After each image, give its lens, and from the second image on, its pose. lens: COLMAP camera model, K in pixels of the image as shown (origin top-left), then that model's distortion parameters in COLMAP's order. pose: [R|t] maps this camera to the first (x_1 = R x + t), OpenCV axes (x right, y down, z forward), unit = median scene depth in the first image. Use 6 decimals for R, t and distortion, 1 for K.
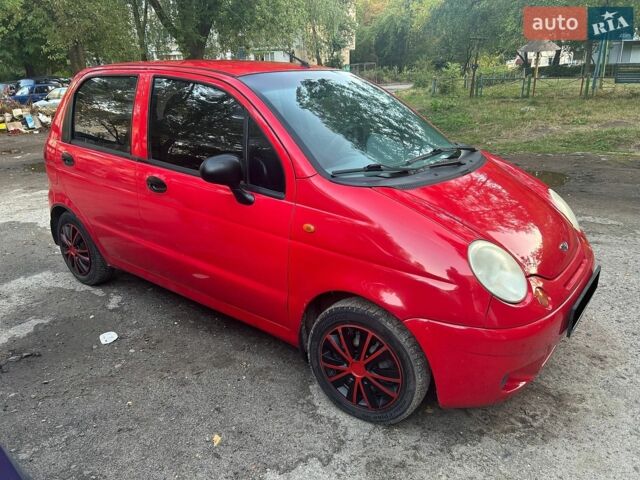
lens RADIAL K [[501.7, 0, 320.0], [0, 501.7, 240.0], [0, 0, 1]] dist [-0.002278, -0.015656]
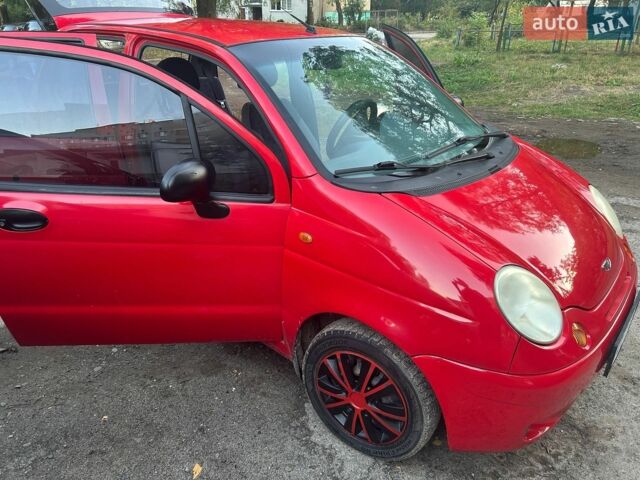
lens RADIAL K [[501.7, 0, 320.0], [0, 501.7, 240.0], [0, 0, 1]] dist [-0.002278, -0.015656]
pose [[0.999222, 0.029702, -0.025965, 0.022800], [-0.027026, 0.994824, 0.097957, -0.098229], [0.028740, -0.097179, 0.994852, 0.146147]]
